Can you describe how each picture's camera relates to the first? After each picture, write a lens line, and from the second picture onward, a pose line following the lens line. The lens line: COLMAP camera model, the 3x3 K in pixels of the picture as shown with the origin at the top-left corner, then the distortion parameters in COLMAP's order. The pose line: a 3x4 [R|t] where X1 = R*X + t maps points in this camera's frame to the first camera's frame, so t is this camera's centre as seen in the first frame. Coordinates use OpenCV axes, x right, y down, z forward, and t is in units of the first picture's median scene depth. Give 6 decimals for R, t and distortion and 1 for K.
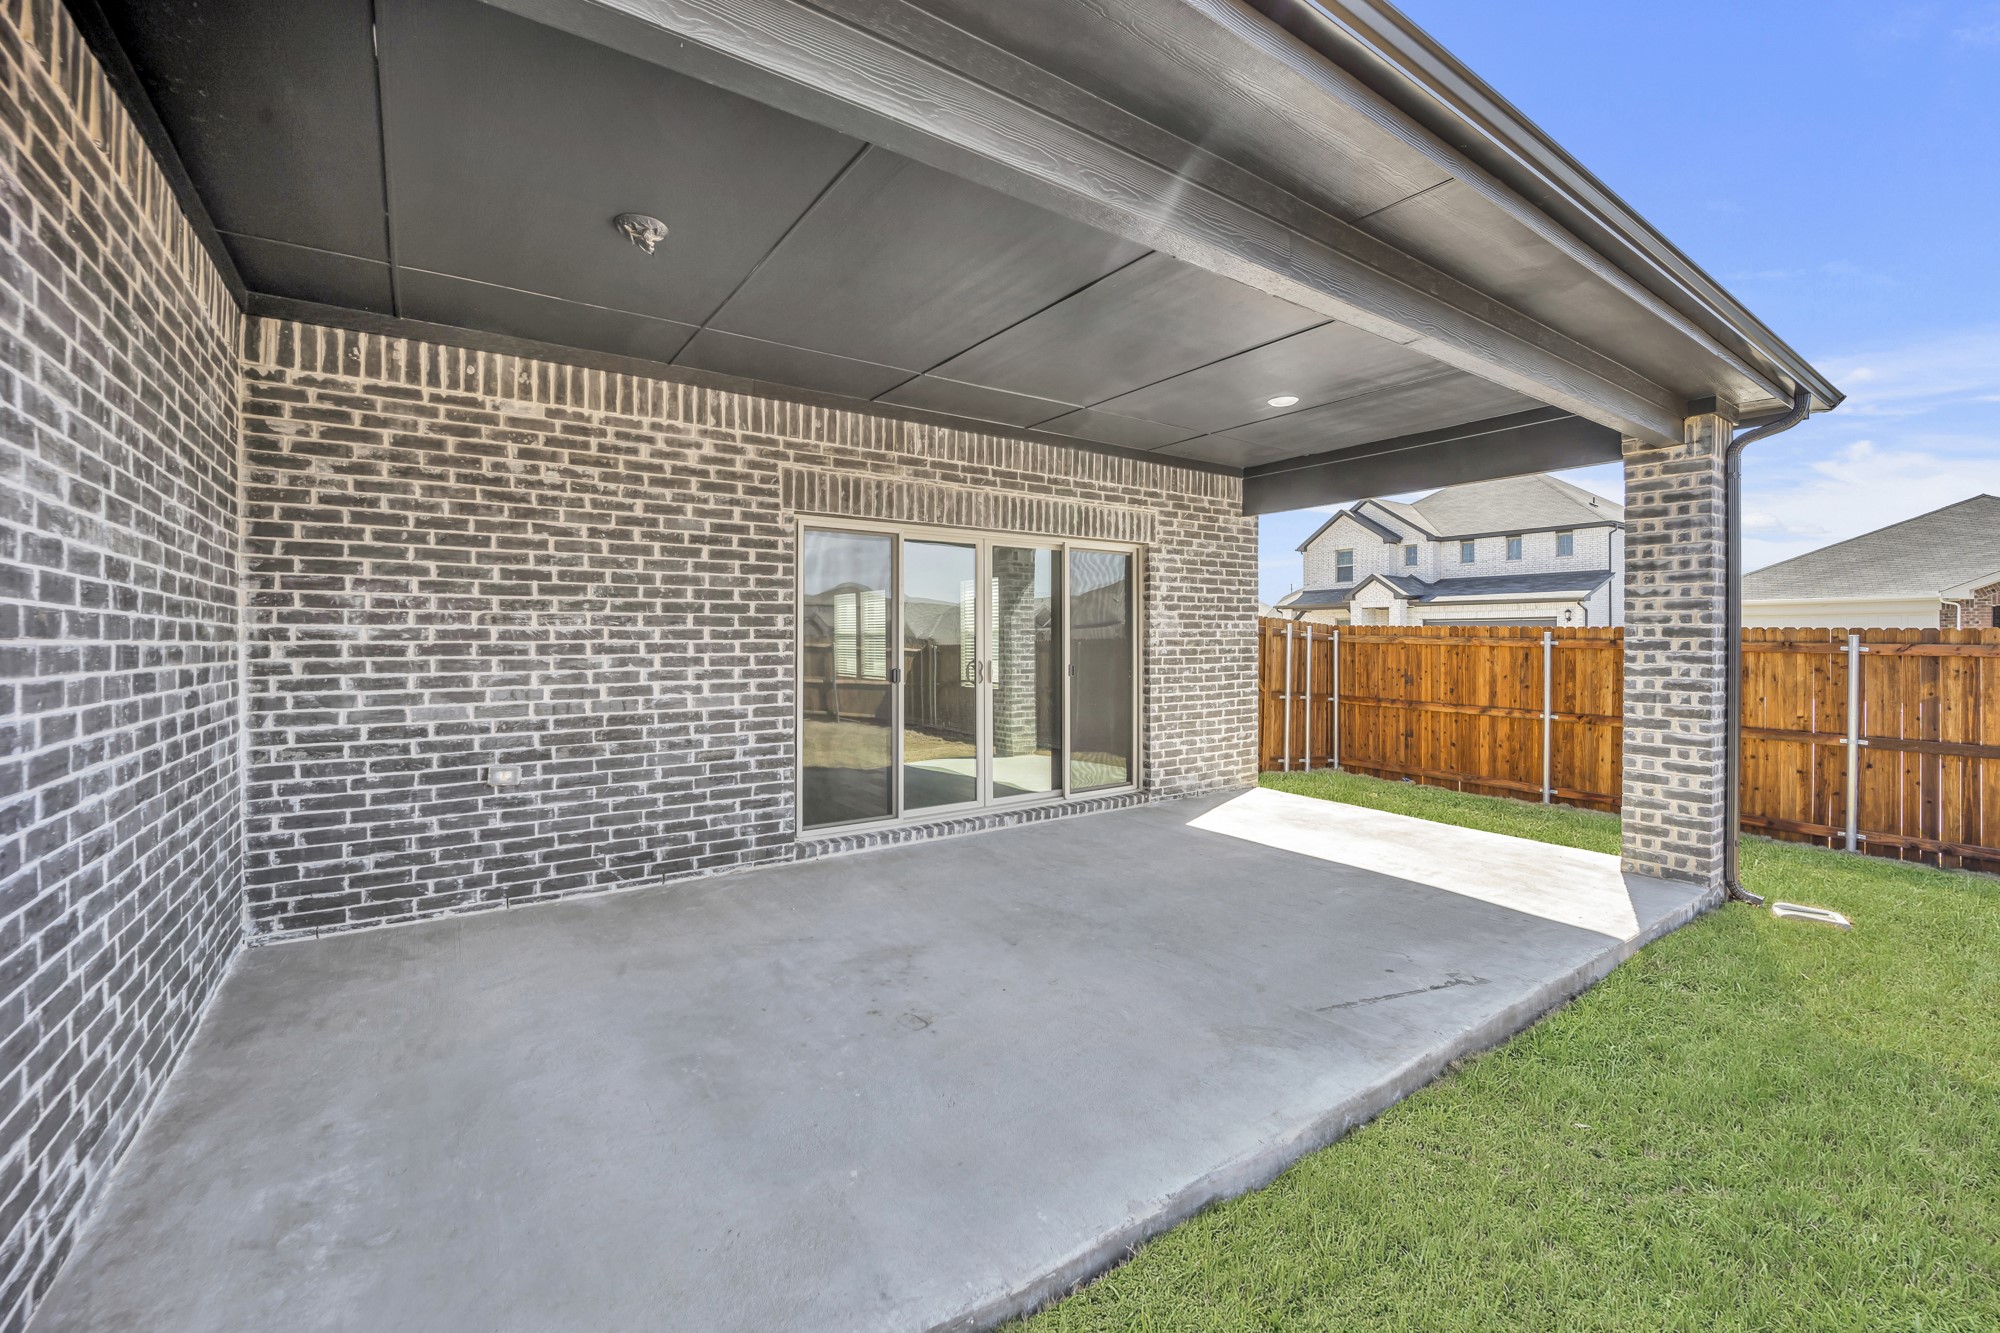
lens RADIAL K [[822.1, 0, 999.6], [0, 822.1, 653.0], [0, 0, 1]] dist [-0.022736, -0.000308]
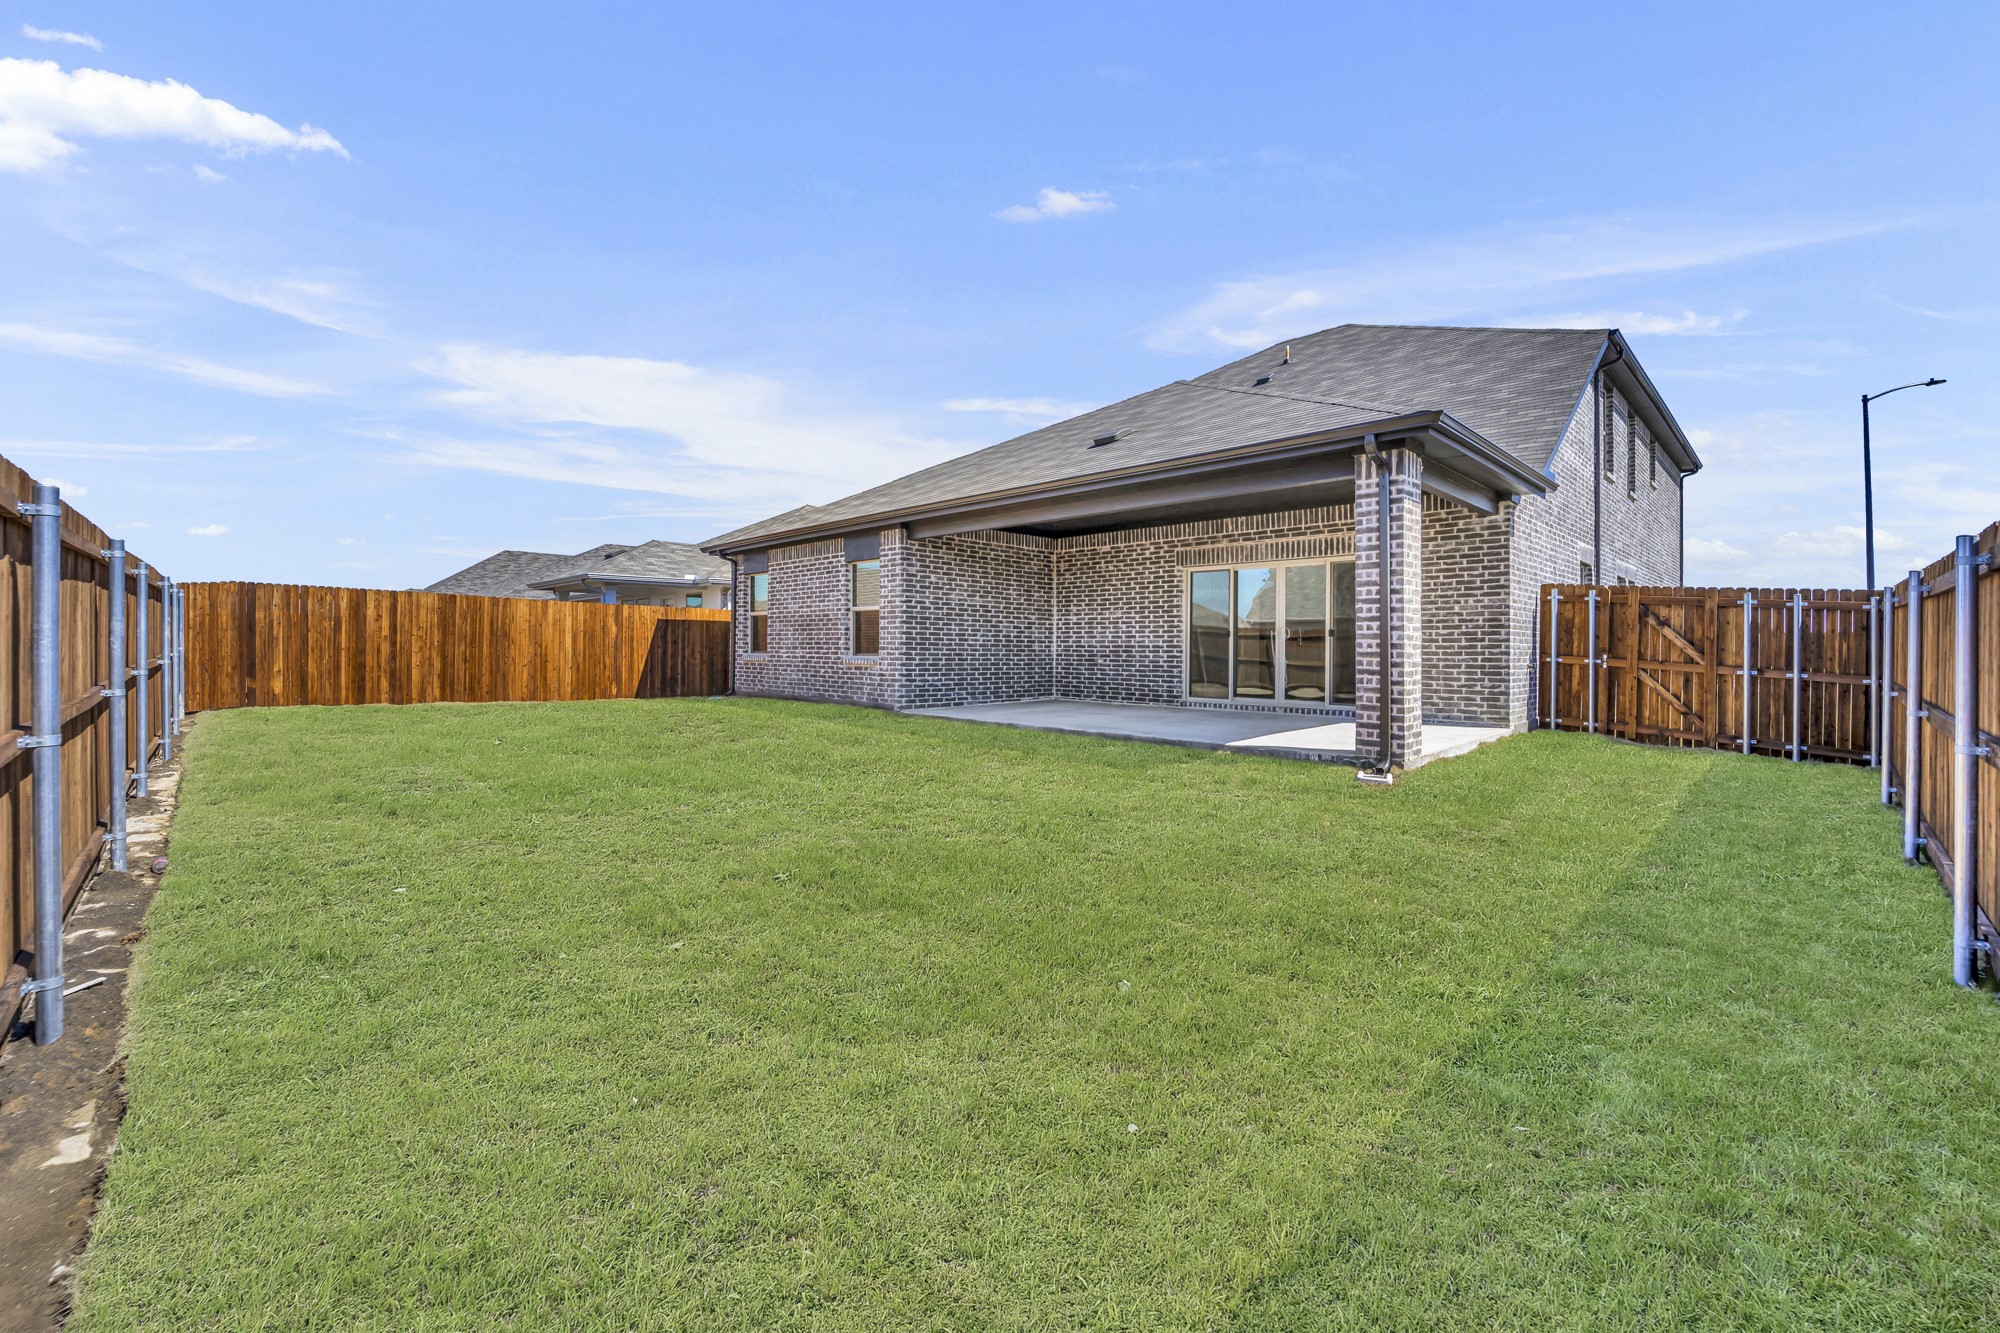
lens RADIAL K [[822.1, 0, 999.6], [0, 822.1, 649.4], [0, 0, 1]] dist [-0.022736, -0.000308]
pose [[0.168239, 0.011448, -0.985680, 2.149159], [-0.014931, 0.999847, 0.009064, 0.065176], [0.985633, 0.013193, 0.168385, 0.034631]]
